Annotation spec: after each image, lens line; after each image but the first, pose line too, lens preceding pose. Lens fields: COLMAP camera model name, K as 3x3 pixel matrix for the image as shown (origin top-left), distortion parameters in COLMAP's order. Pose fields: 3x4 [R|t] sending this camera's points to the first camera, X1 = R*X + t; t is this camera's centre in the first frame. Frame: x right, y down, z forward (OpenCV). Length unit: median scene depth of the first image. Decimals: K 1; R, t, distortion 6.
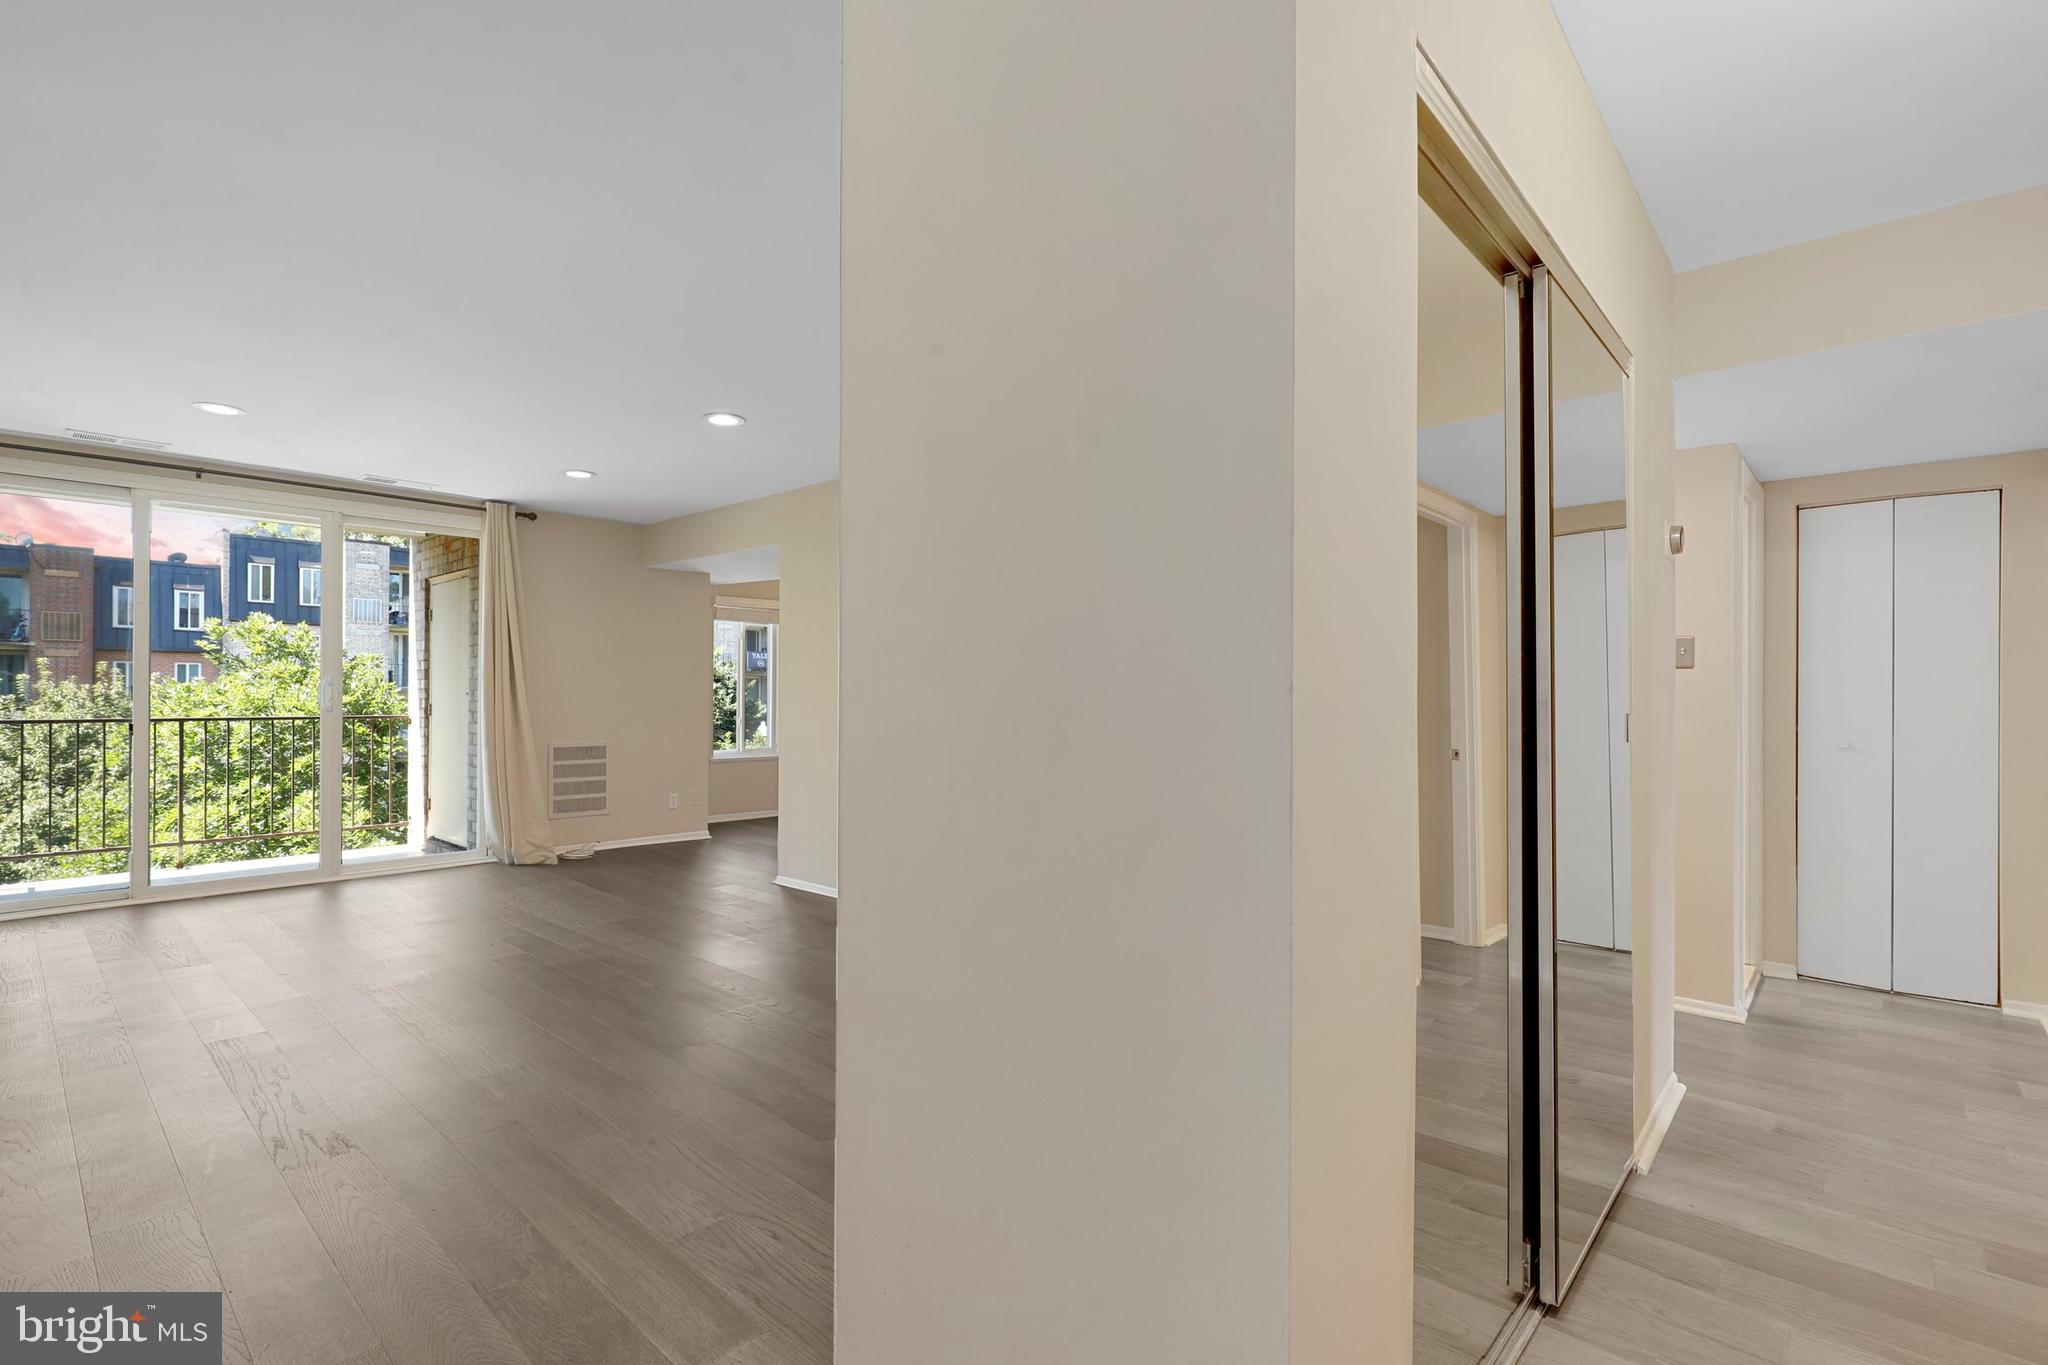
lens RADIAL K [[940.8, 0, 1013.0], [0, 940.8, 696.3], [0, 0, 1]] dist [-0.001170, -0.000359]
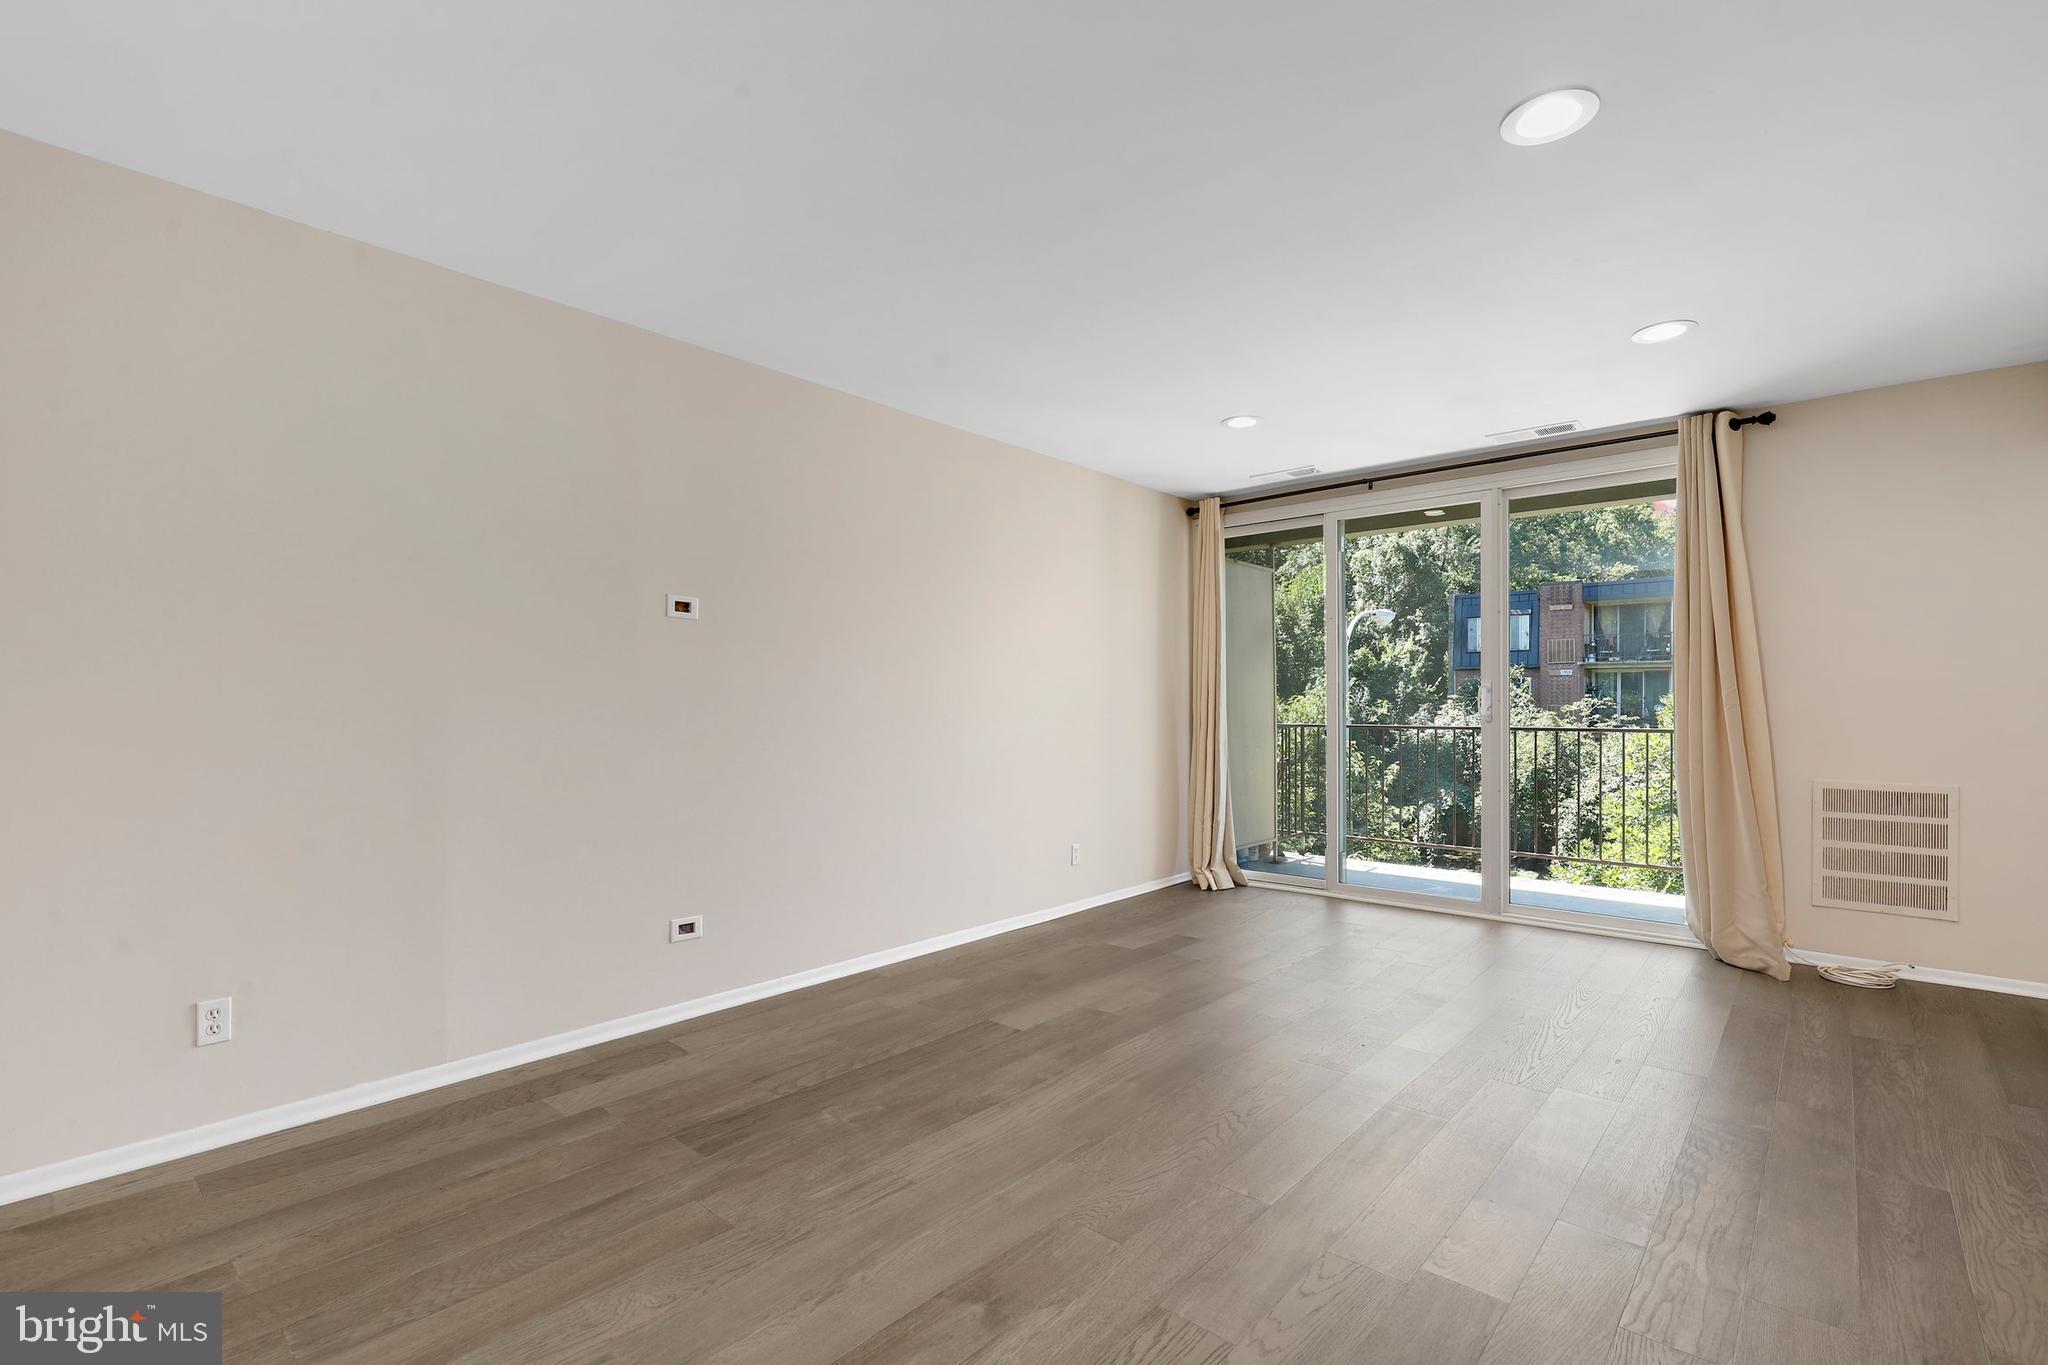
lens RADIAL K [[940.8, 0, 992.9], [0, 940.8, 698.9], [0, 0, 1]] dist [-0.001170, -0.000359]
pose [[-0.008283, -0.009612, -0.999920, 0.104955], [-0.003546, 0.999948, -0.009583, 0.004302], [0.999959, 0.003466, -0.008316, 0.414605]]
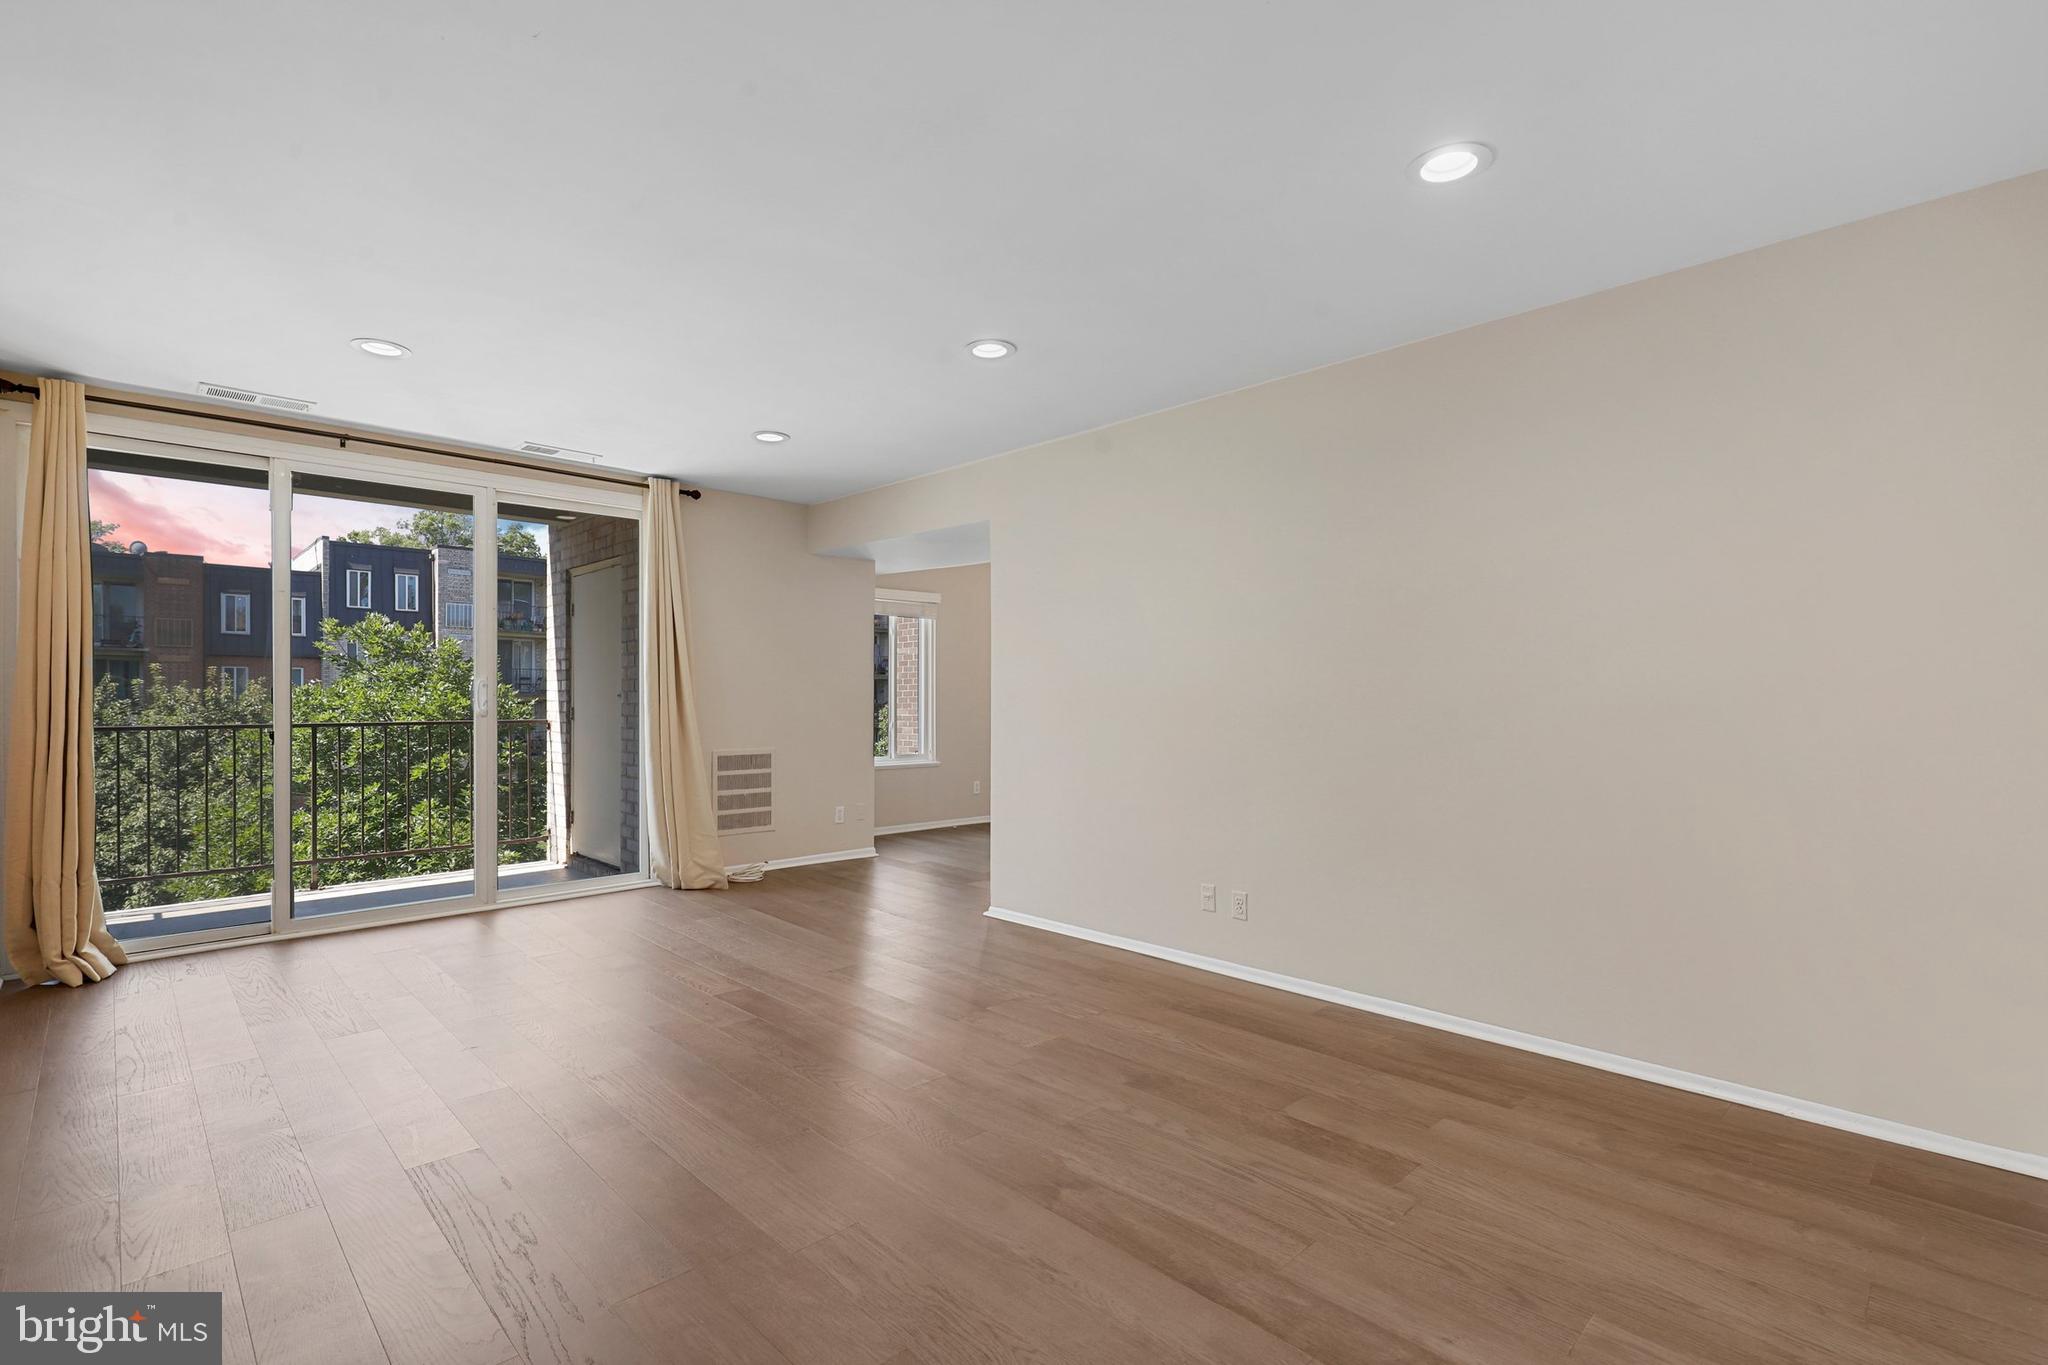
lens RADIAL K [[940.8, 0, 1032.0], [0, 940.8, 701.8], [0, 0, 1]] dist [-0.001170, -0.000359]
pose [[0.998738, -0.002995, -0.050128, -0.129791], [0.003190, 0.999988, 0.003822, 0.000916], [0.050116, -0.003977, 0.998736, 0.113702]]
